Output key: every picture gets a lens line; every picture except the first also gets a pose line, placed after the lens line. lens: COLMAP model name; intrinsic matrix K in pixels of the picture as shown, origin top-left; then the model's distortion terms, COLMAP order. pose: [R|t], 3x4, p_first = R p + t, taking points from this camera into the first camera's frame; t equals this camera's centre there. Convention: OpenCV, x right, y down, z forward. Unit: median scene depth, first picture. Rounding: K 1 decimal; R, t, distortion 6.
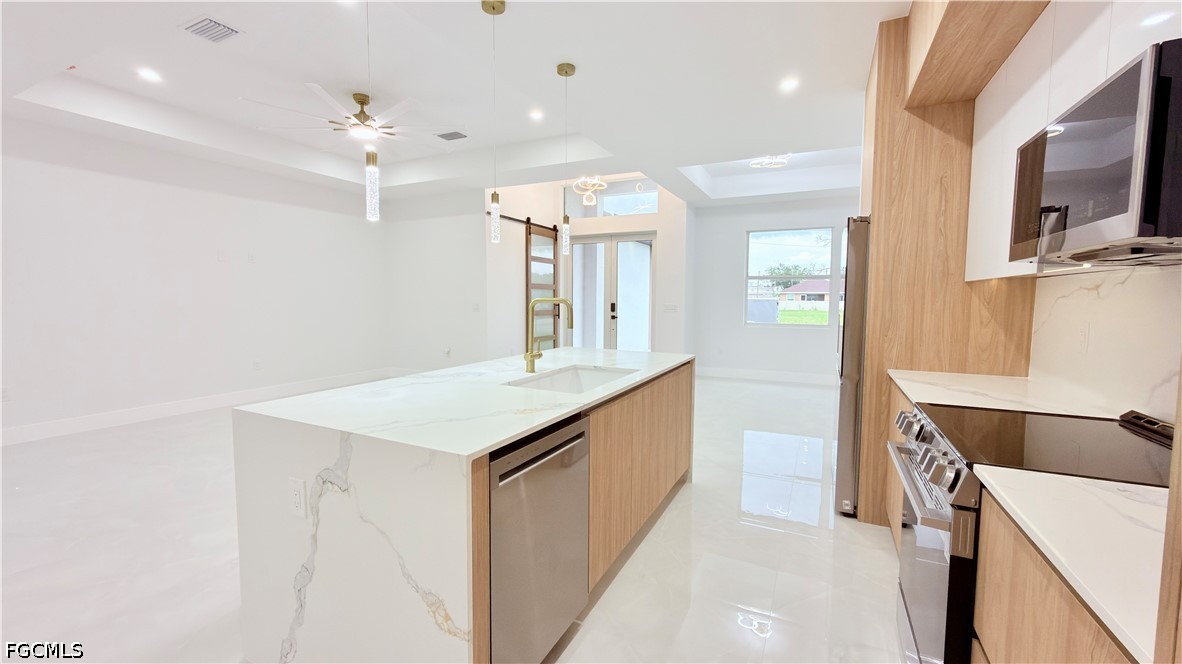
lens RADIAL K [[473.0, 0, 591.0], [0, 473.0, 332.0], [0, 0, 1]] dist [0.000613, 0.000092]
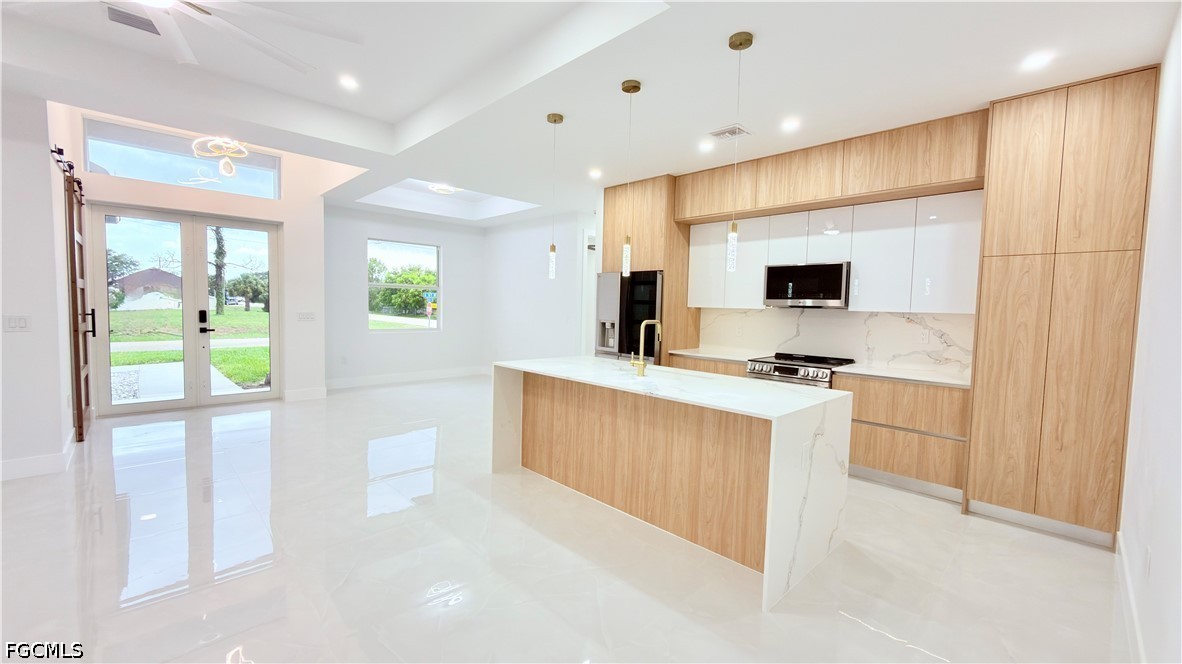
lens RADIAL K [[473.0, 0, 591.0], [0, 473.0, 332.0], [0, 0, 1]] dist [0.000613, 0.000092]
pose [[0.331790, -0.050859, 0.941981, -1.131456], [0.045792, 0.998237, 0.037768, -0.074974], [-0.942241, 0.030604, 0.333534, 0.550230]]
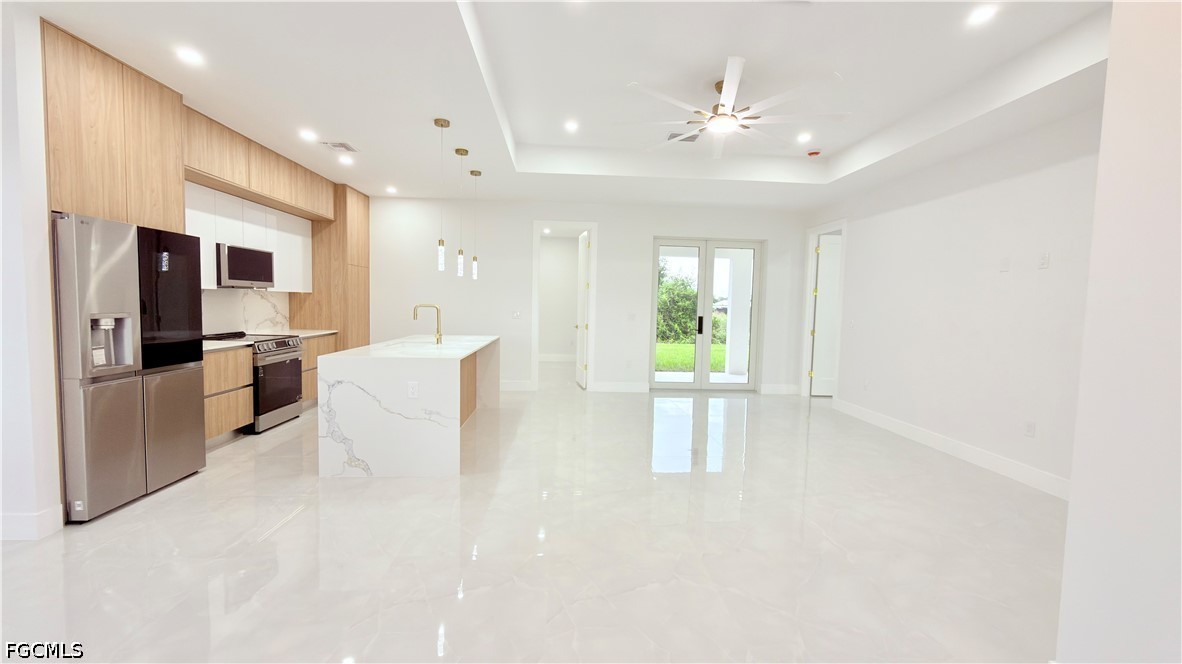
lens RADIAL K [[473.0, 0, 591.0], [0, 473.0, 332.0], [0, 0, 1]] dist [0.000613, 0.000092]
pose [[-0.866034, 0.005987, -0.499949, 0.227787], [-0.063719, 0.990453, 0.122238, -0.184562], [0.495908, 0.137719, -0.857385, 2.329037]]
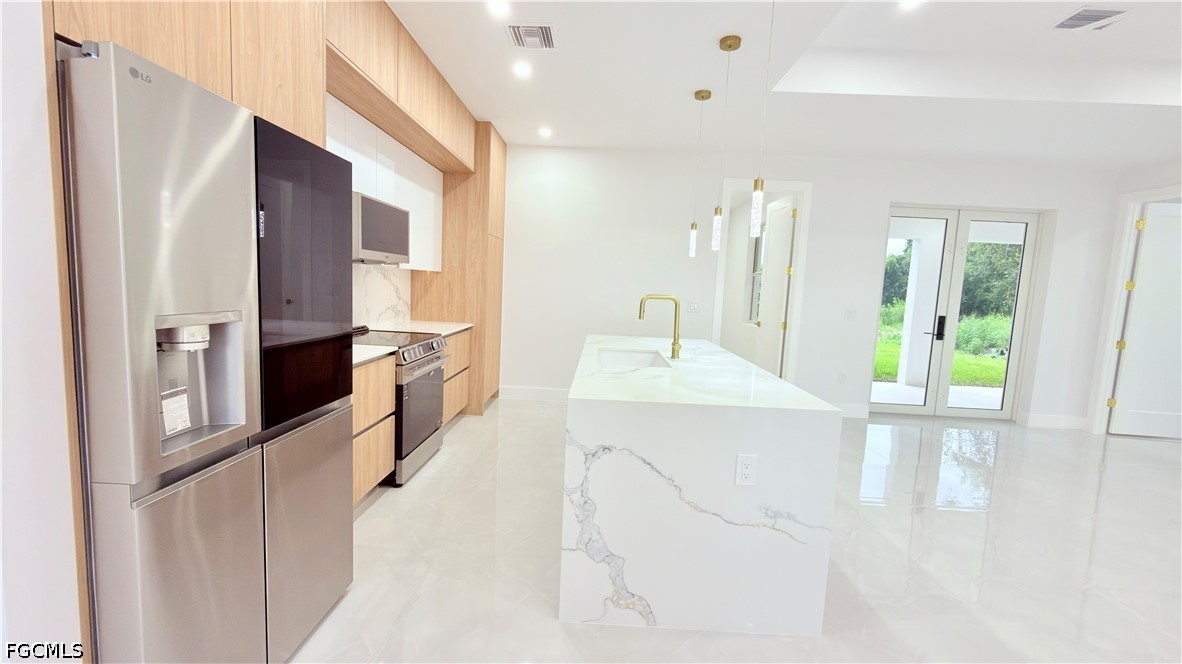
lens RADIAL K [[473.0, 0, 591.0], [0, 473.0, 332.0], [0, 0, 1]] dist [0.000613, 0.000092]
pose [[-0.904766, -0.005357, -0.425876, 0.449810], [-0.082384, 0.983238, 0.162655, -0.124017], [0.417866, 0.182250, -0.890041, 1.562393]]
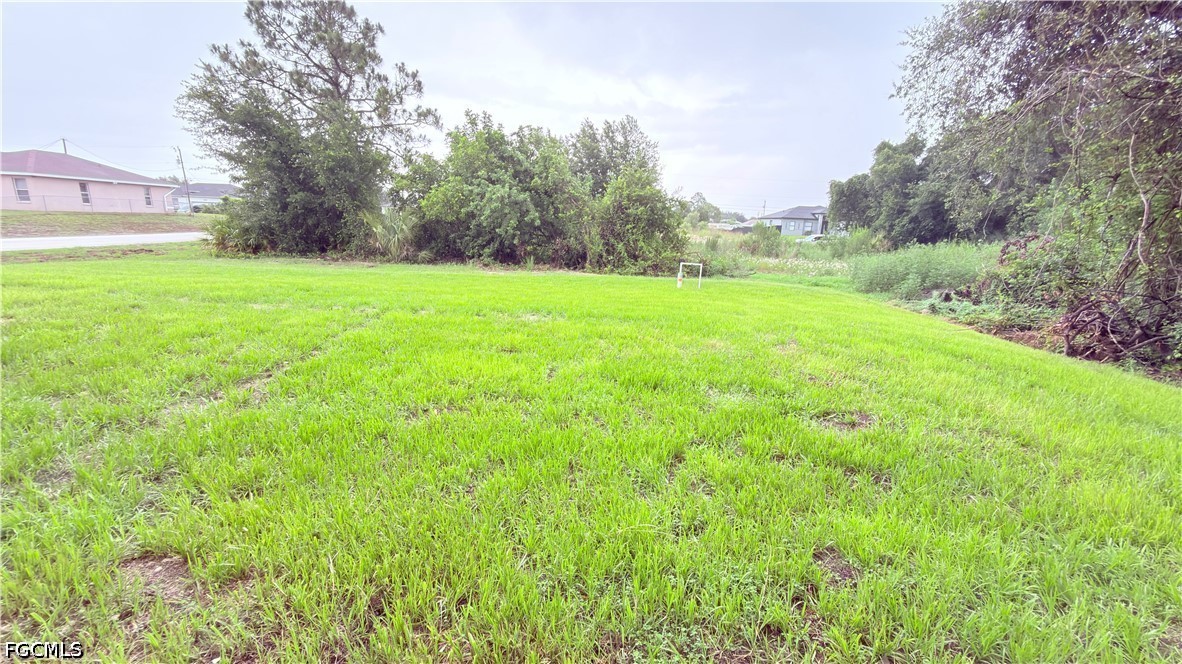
lens RADIAL K [[473.0, 0, 591.0], [0, 473.0, 332.0], [0, 0, 1]] dist [0.000613, 0.000092]
pose [[-0.891313, 0.069247, -0.448070, -2.993090], [-0.071527, 0.954416, 0.289784, 0.073135], [0.447711, 0.290337, -0.845730, 0.294181]]
